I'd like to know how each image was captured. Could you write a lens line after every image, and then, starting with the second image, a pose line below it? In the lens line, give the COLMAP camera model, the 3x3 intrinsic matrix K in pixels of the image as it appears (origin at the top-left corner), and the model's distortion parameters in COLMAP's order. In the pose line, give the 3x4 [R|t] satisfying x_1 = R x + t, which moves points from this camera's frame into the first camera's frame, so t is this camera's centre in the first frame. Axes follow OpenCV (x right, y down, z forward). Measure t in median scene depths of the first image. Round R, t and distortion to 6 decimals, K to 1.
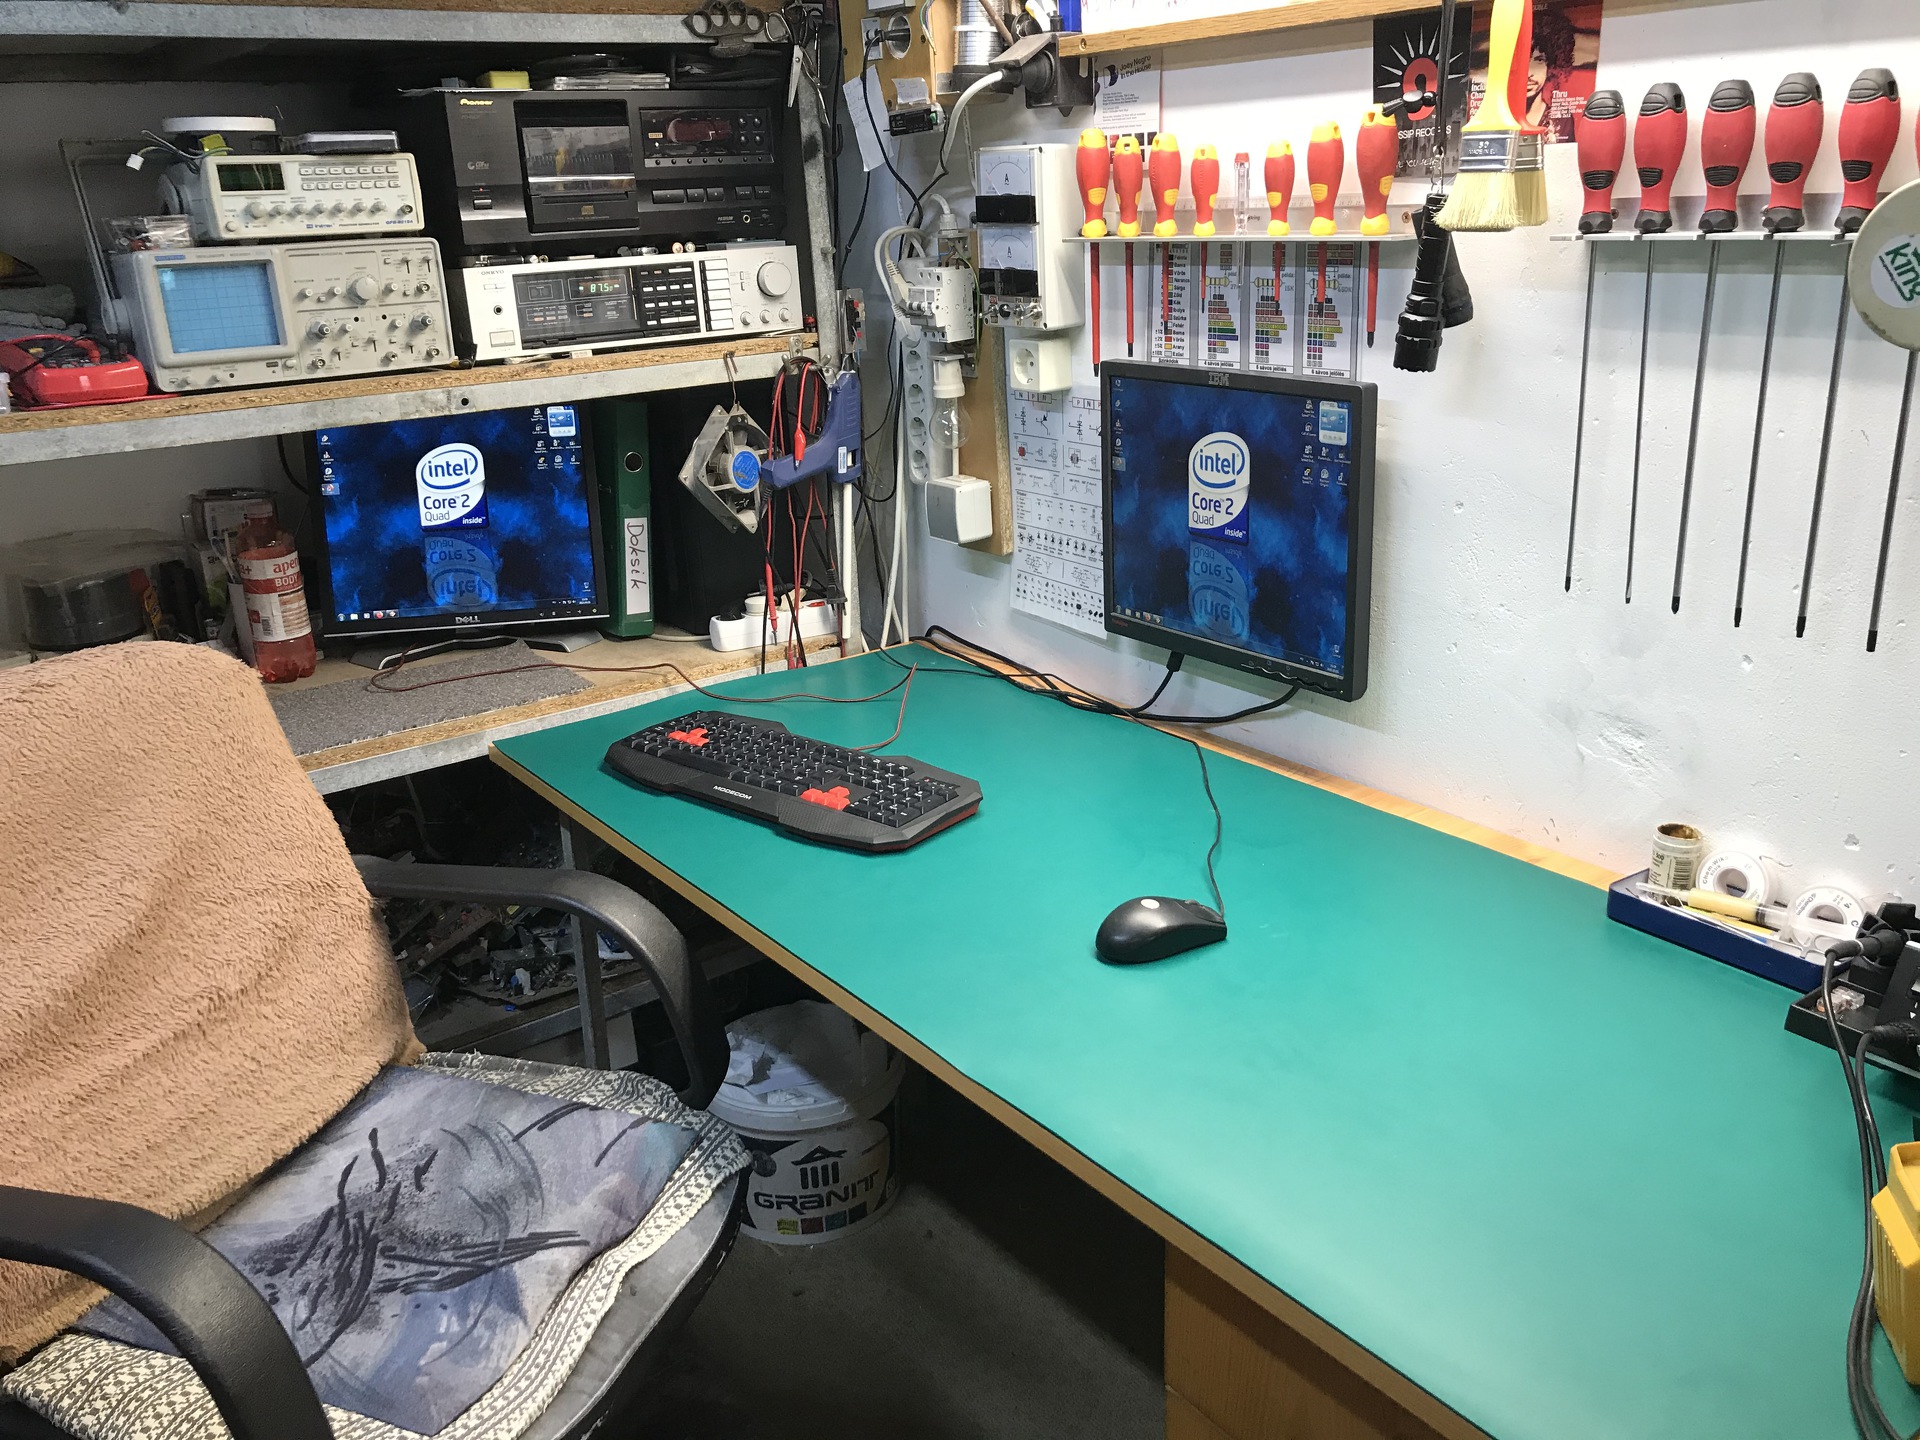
lens RADIAL K [[1573.6, 0, 959.7], [0, 1573.6, 714.7], [0, 0, 1]] dist [0.021017, -0.037301]
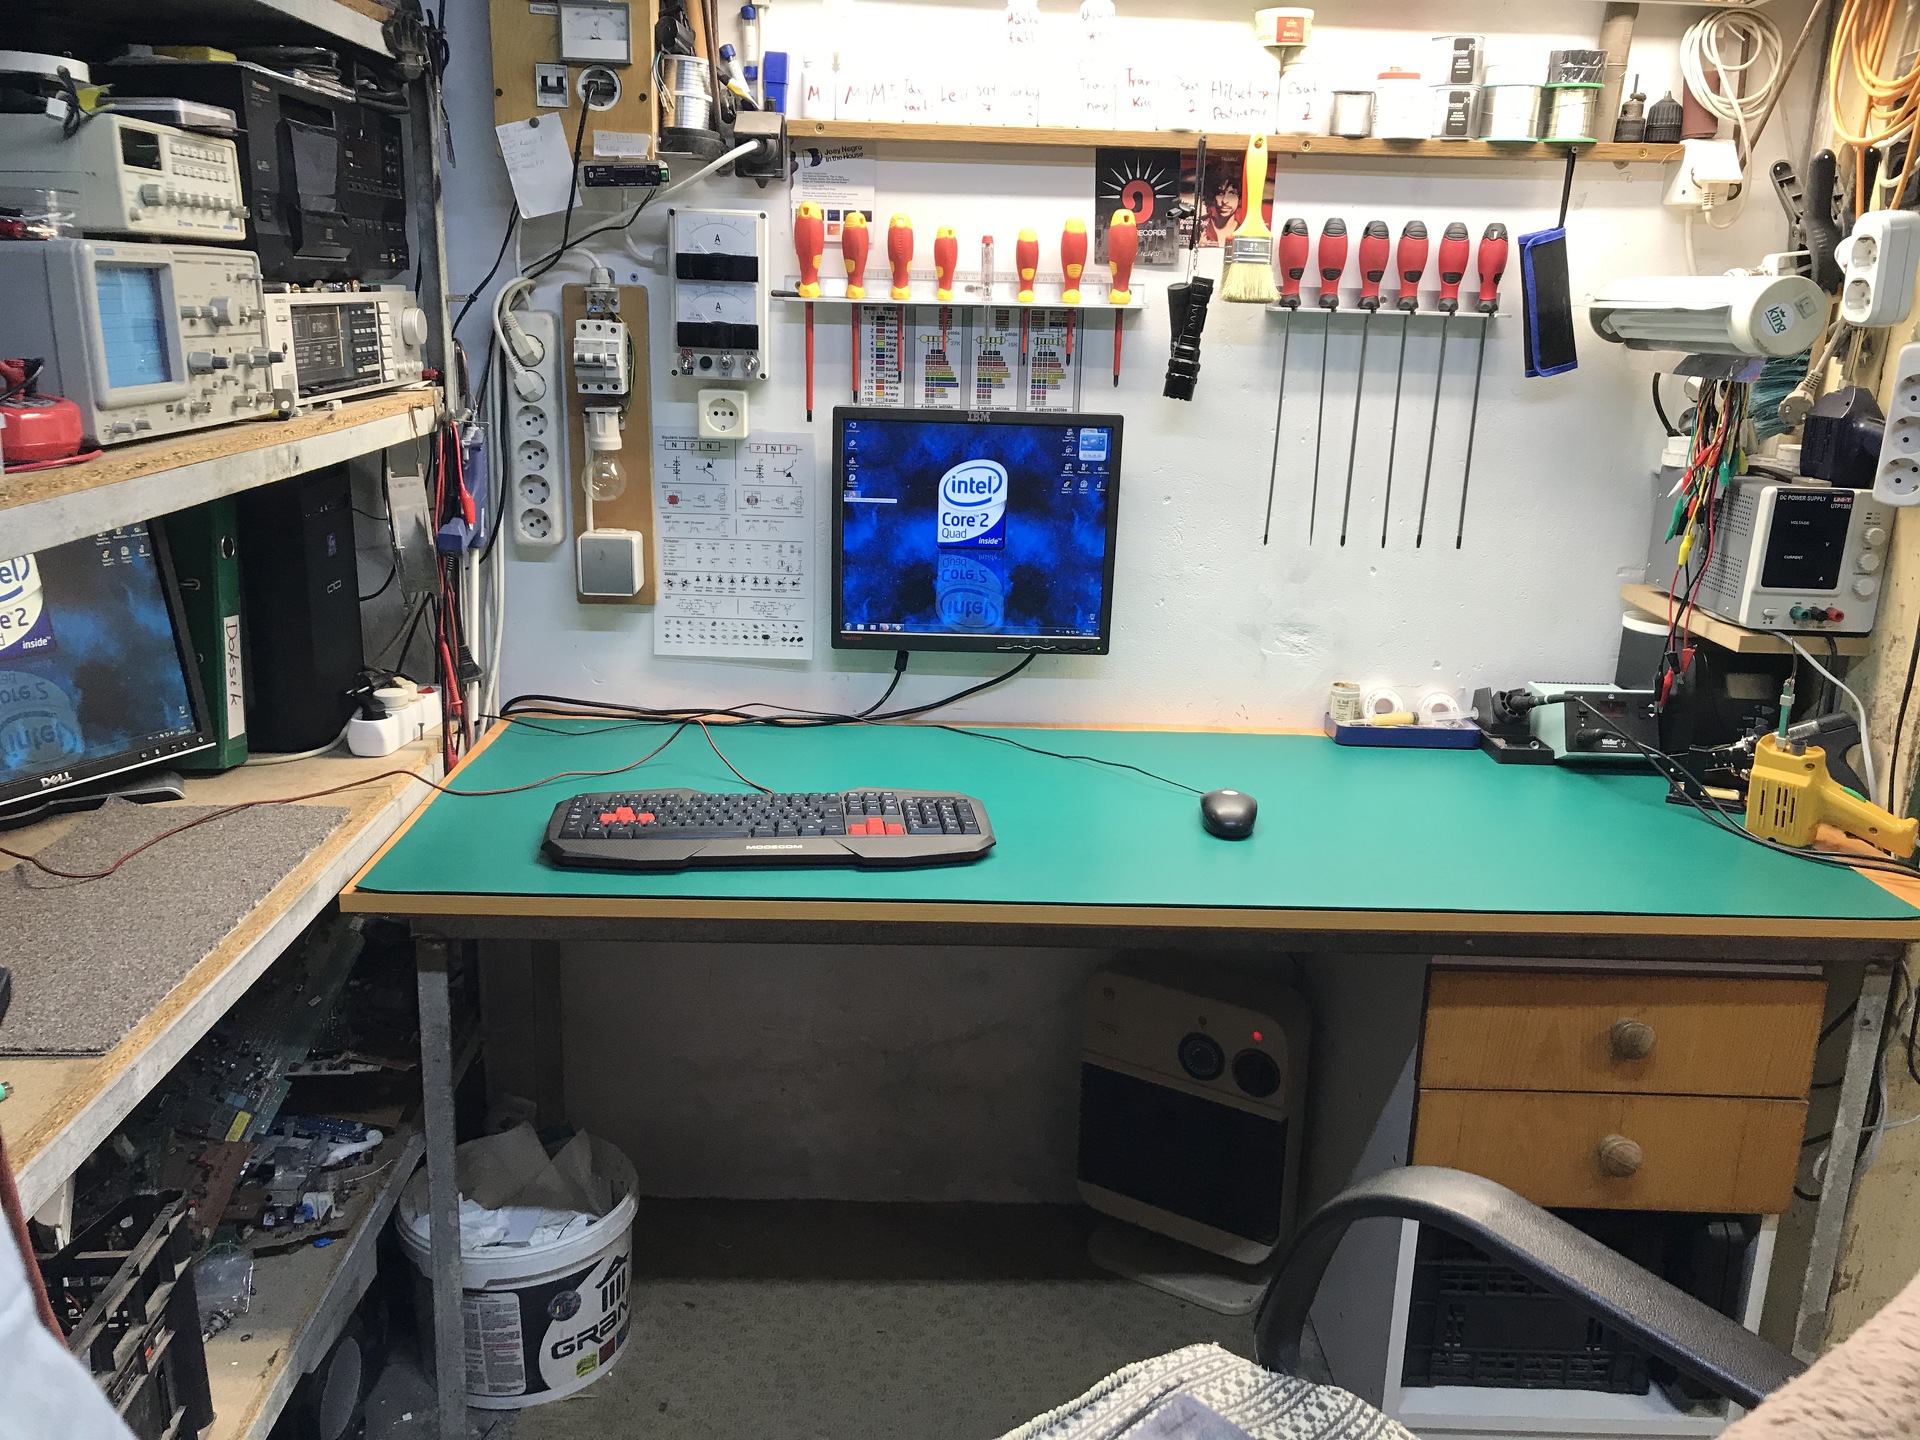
lens RADIAL K [[1573.6, 0, 956.8], [0, 1573.6, 730.8], [0, 0, 1]] dist [0.021017, -0.037301]
pose [[0.557001, -0.168307, 0.813279, -0.825984], [0.215517, 0.974996, 0.054170, -0.040595], [-0.802061, 0.145102, 0.579347, 0.313120]]
